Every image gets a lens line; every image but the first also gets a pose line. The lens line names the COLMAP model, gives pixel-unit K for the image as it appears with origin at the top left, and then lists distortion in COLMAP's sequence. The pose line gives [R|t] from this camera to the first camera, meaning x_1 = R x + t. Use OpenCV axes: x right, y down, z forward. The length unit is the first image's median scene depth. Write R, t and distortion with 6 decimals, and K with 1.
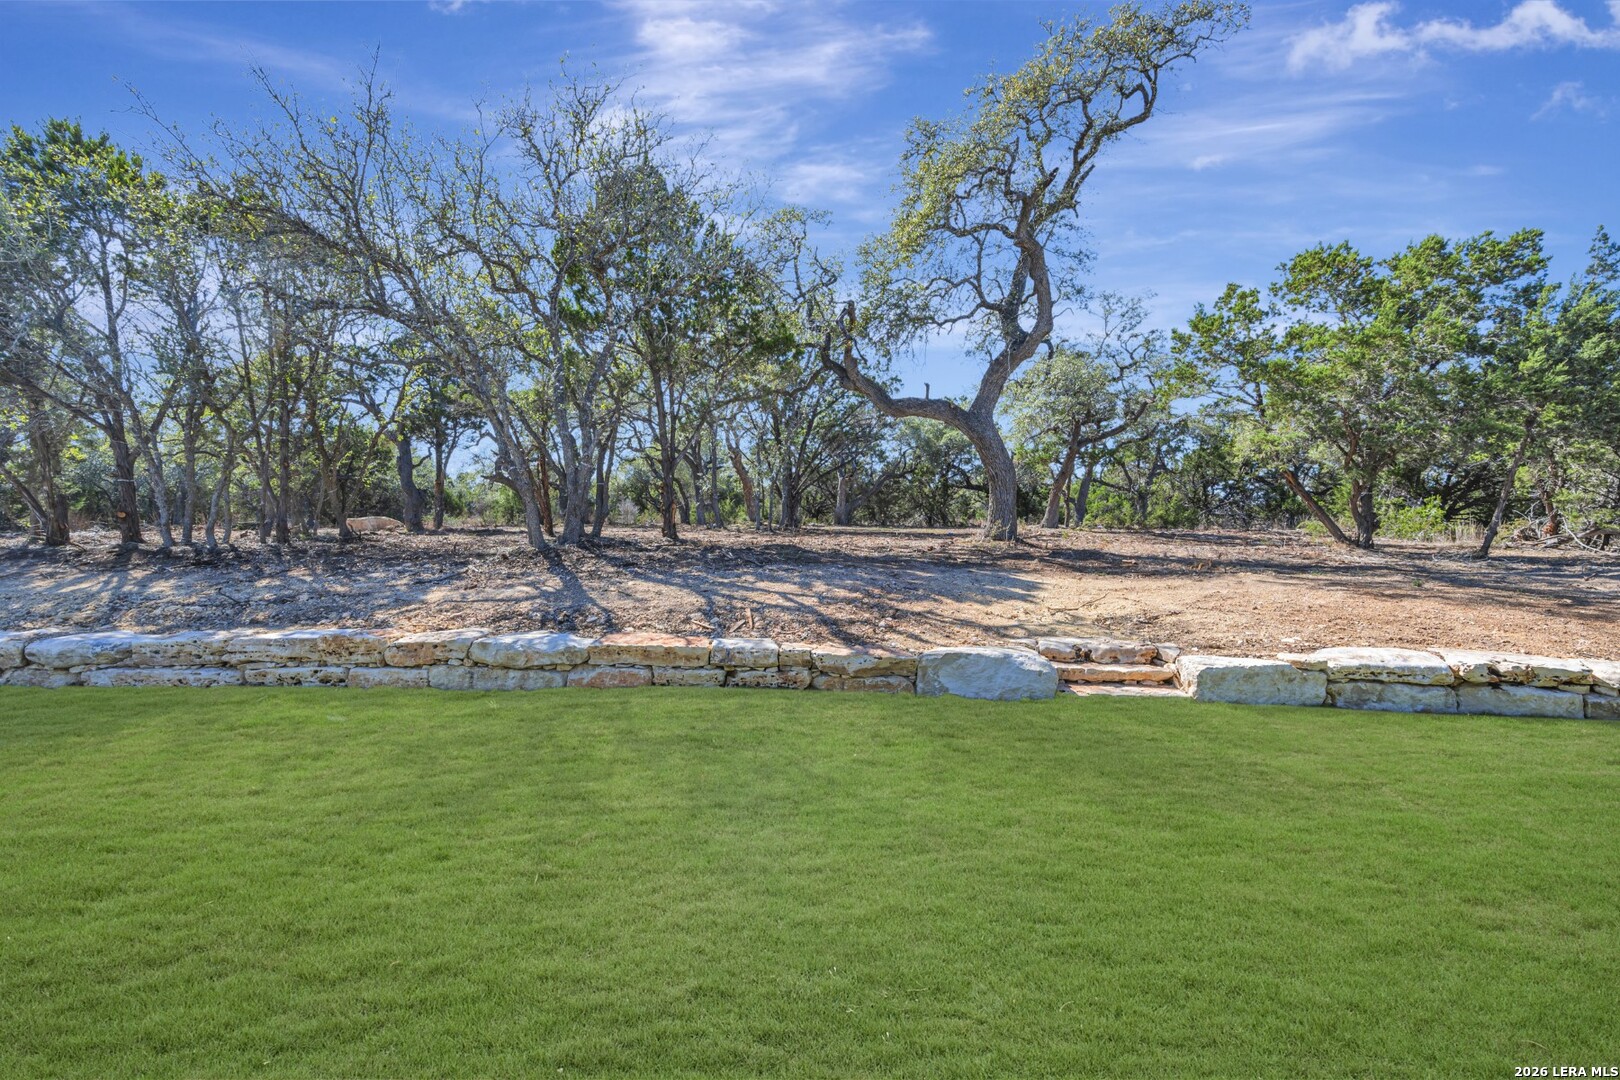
lens RADIAL K [[640.0, 0, 814.9], [0, 640.0, 550.1], [0, 0, 1]] dist [0.000174, 0.000179]
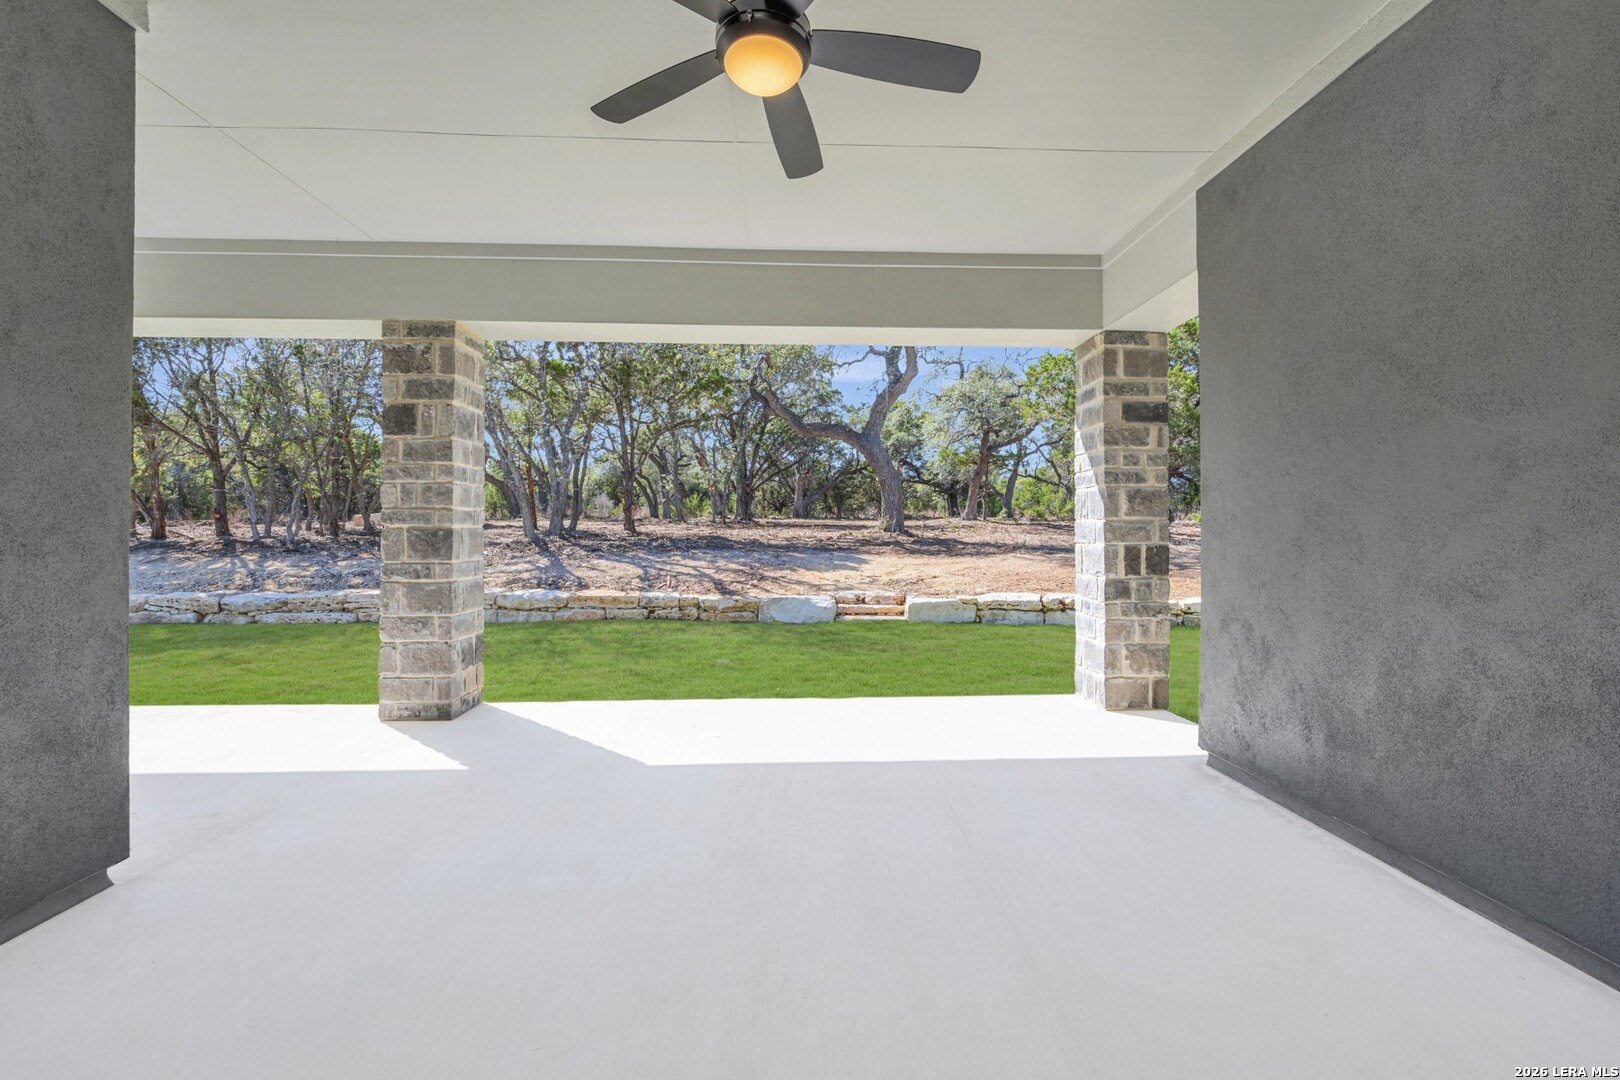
lens RADIAL K [[640.0, 0, 805.5], [0, 640.0, 527.6], [0, 0, 1]] dist [0.000174, 0.000179]
pose [[0.999823, -0.003560, 0.018470, 0.182836], [0.003947, 0.999773, -0.020955, 0.005510], [-0.018391, 0.021024, 0.999610, -0.528489]]
